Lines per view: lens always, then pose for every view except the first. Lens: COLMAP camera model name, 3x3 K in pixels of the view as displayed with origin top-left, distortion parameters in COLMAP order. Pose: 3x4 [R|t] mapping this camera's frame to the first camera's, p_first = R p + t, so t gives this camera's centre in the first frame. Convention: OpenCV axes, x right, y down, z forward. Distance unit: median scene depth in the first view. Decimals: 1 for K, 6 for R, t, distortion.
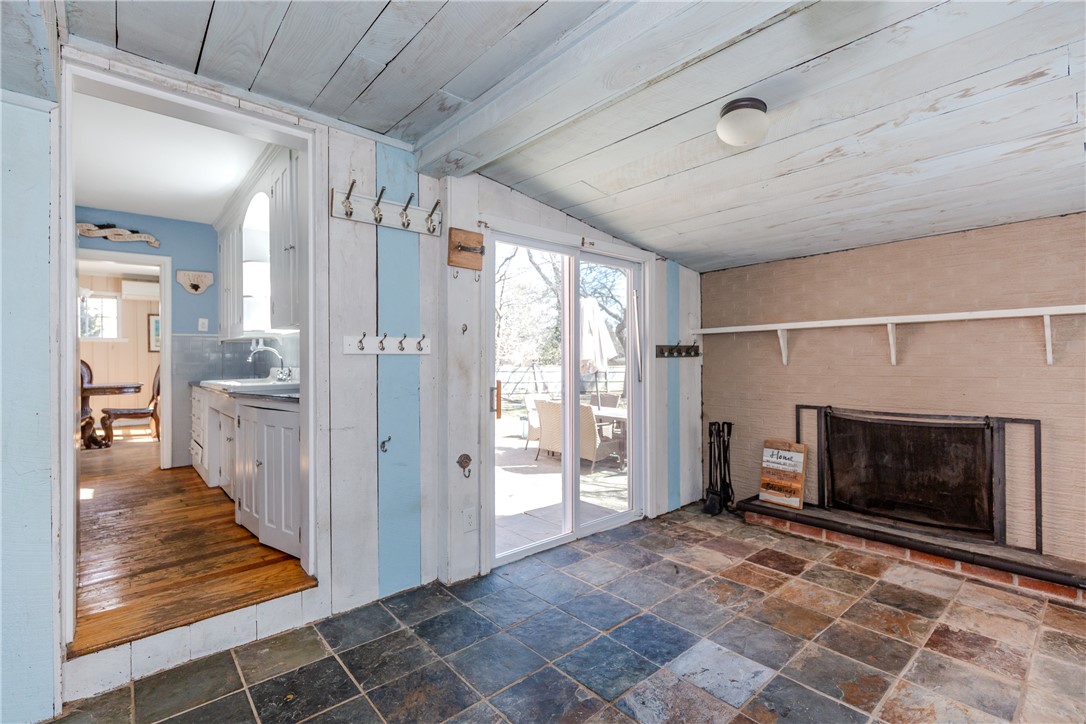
lens RADIAL K [[483.7, 0, 543.4], [0, 483.7, 357.2], [0, 0, 1]] dist [-0.001184, -0.000860]
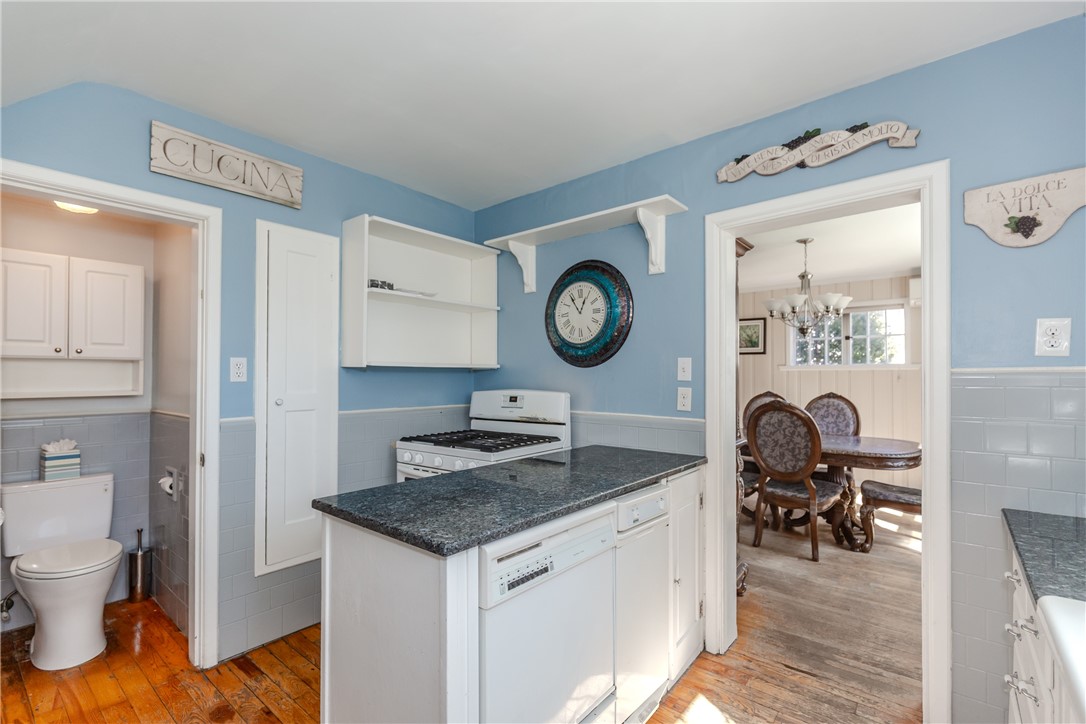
lens RADIAL K [[483.7, 0, 547.5], [0, 483.7, 372.3], [0, 0, 1]] dist [-0.001184, -0.000860]
pose [[0.150301, -0.001807, -0.988639, -0.440583], [0.000441, 0.999998, -0.001760, -0.043470], [0.988640, -0.000172, 0.150302, 0.624713]]
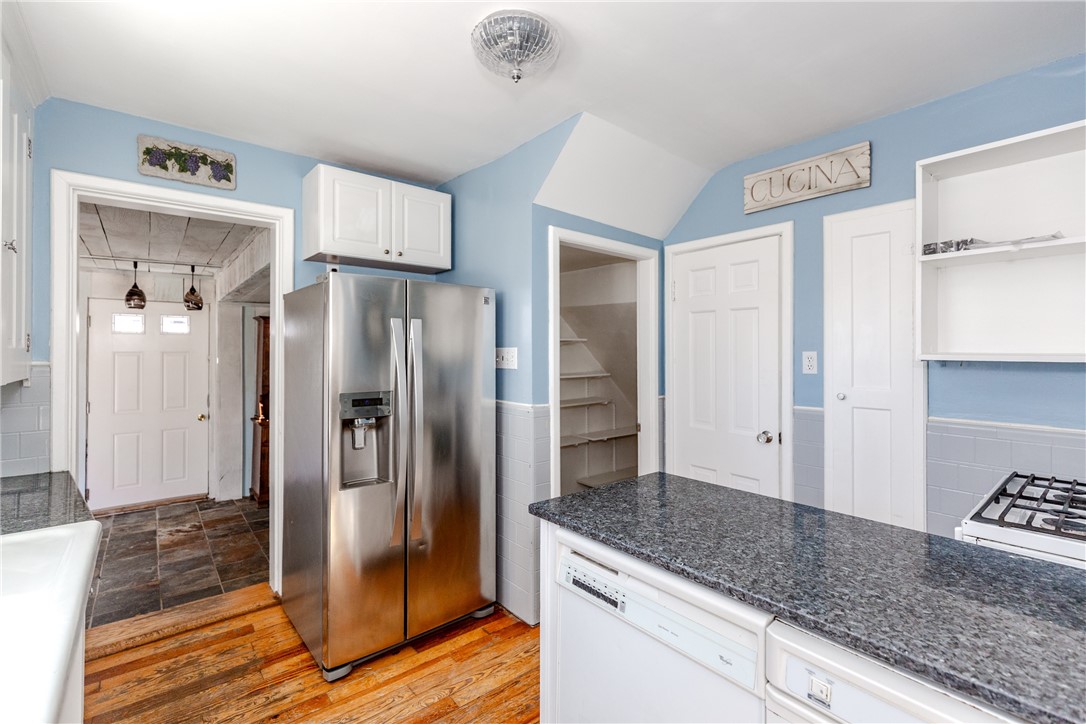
lens RADIAL K [[483.7, 0, 548.1], [0, 483.7, 350.4], [0, 0, 1]] dist [-0.001184, -0.000860]
pose [[-0.999673, 0.004948, 0.025101, -0.678973], [0.004818, 0.999975, -0.005222, -0.057916], [-0.025126, -0.005099, -0.999671, 0.902413]]
